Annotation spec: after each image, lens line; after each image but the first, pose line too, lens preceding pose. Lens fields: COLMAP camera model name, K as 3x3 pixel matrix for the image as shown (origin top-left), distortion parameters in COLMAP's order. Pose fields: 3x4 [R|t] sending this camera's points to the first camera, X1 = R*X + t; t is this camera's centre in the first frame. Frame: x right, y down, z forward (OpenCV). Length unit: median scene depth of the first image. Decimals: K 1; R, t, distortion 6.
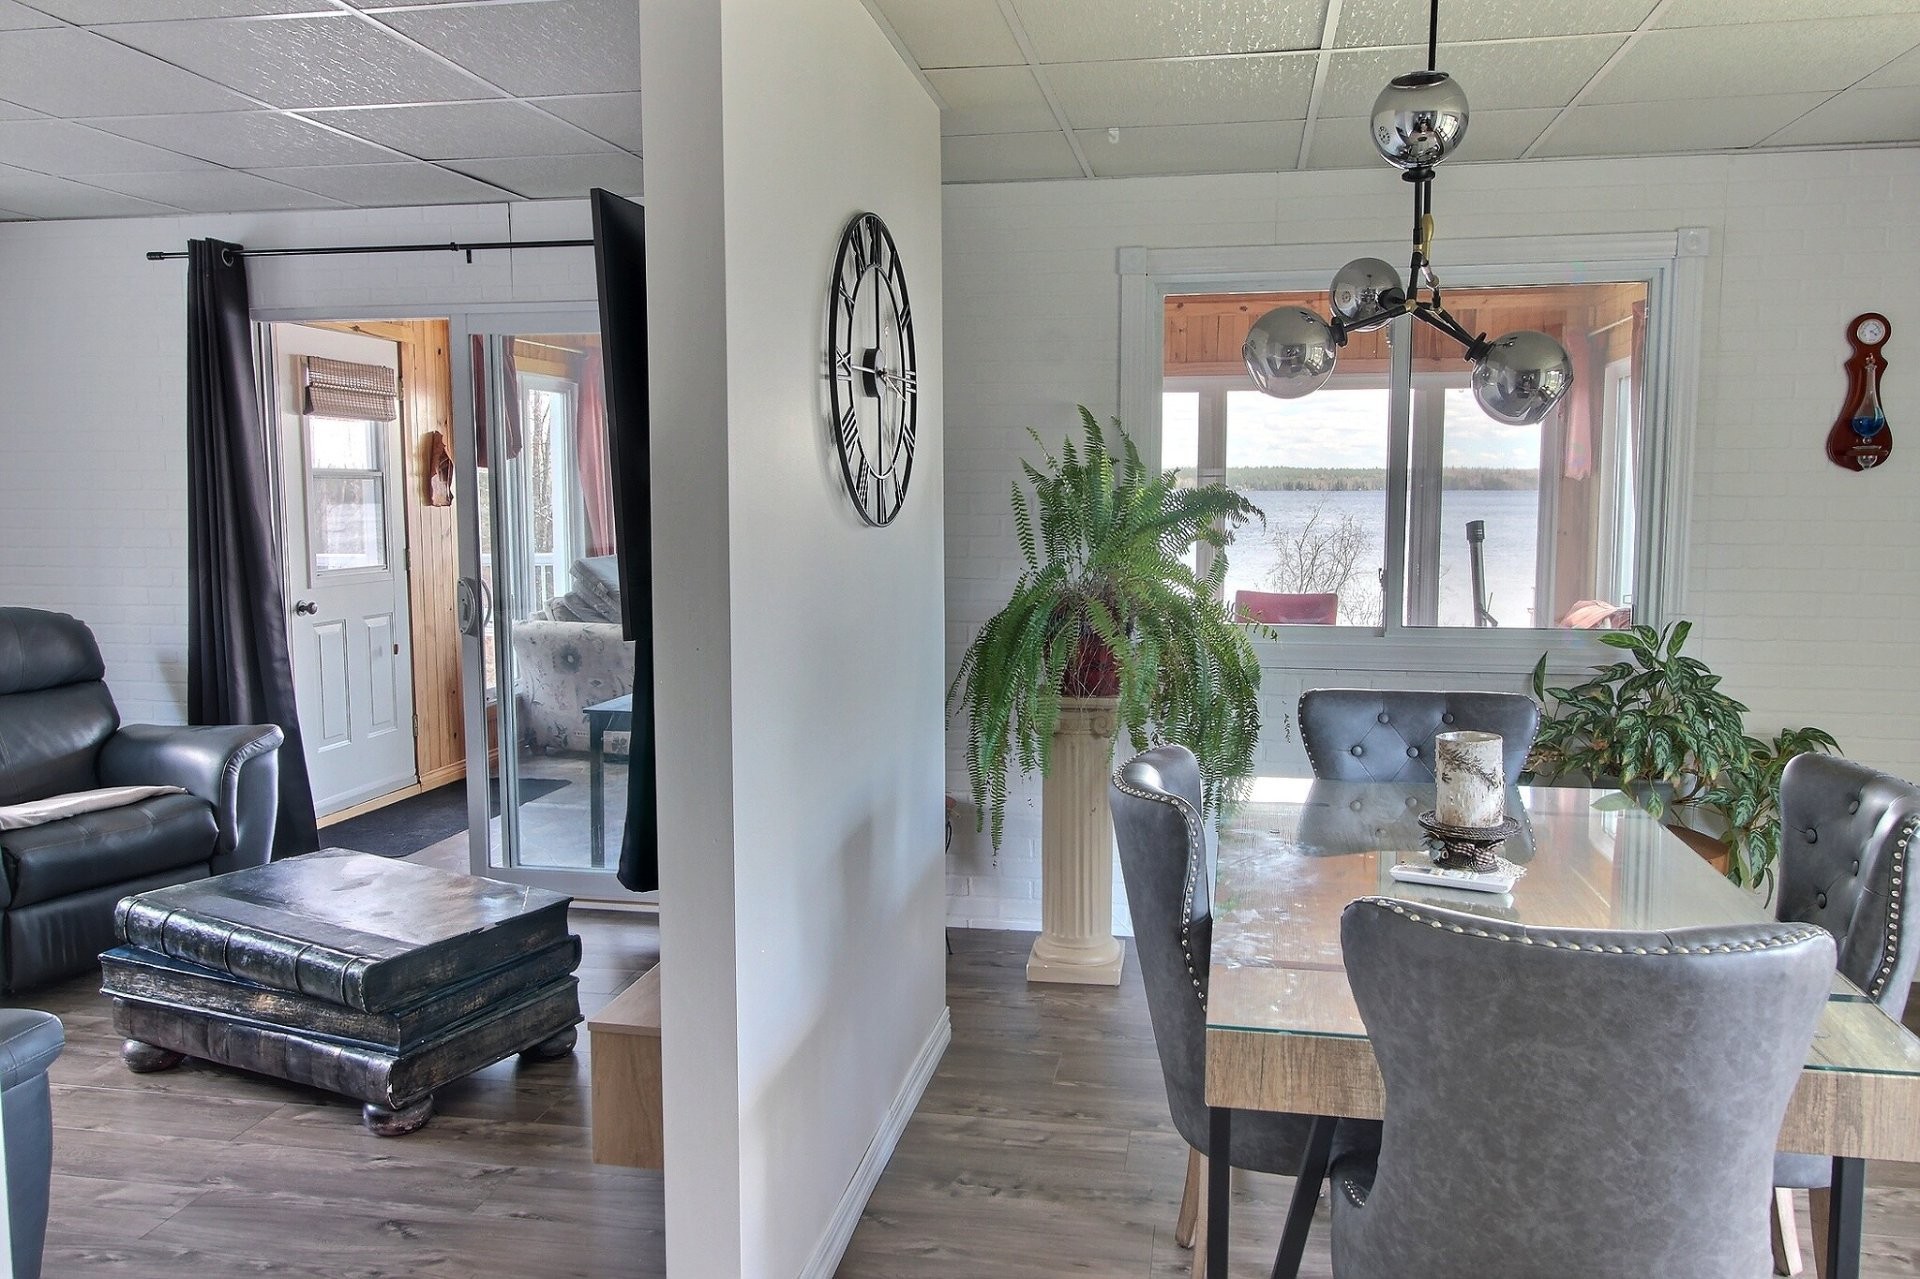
lens RADIAL K [[1409.7, 0, 964.4], [0, 1409.7, 619.8], [0, 0, 1]] dist [0.007128, -0.003800]
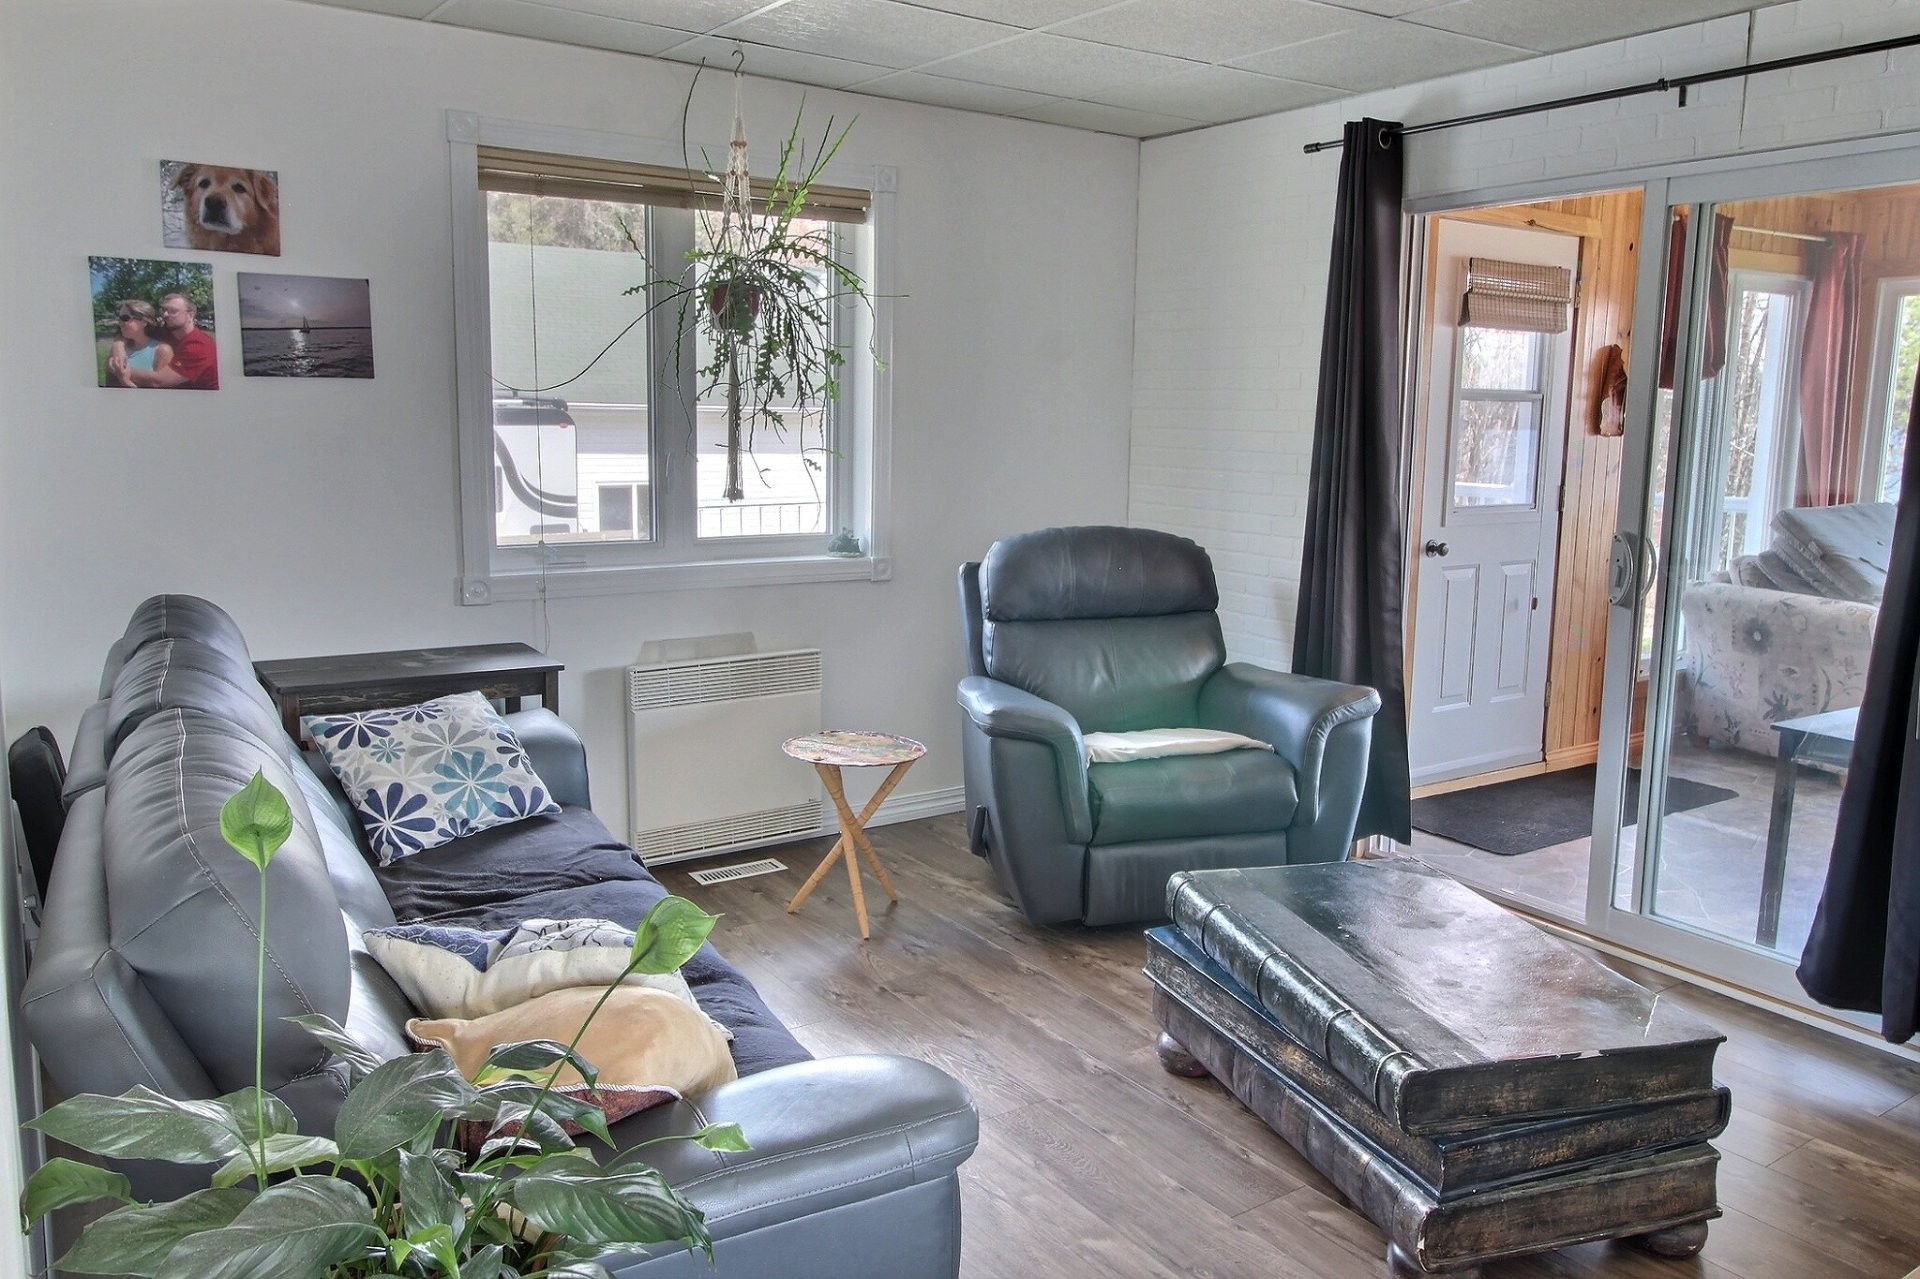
lens RADIAL K [[1417.5, 0, 972.5], [0, 1417.5, 616.7], [0, 0, 1]] dist [0.013725, -0.005195]
pose [[0.710547, 0.116438, -0.693949, -0.067521], [-0.082892, 0.993198, 0.081774, -0.018386], [0.698750, -0.000582, 0.715366, 0.210598]]
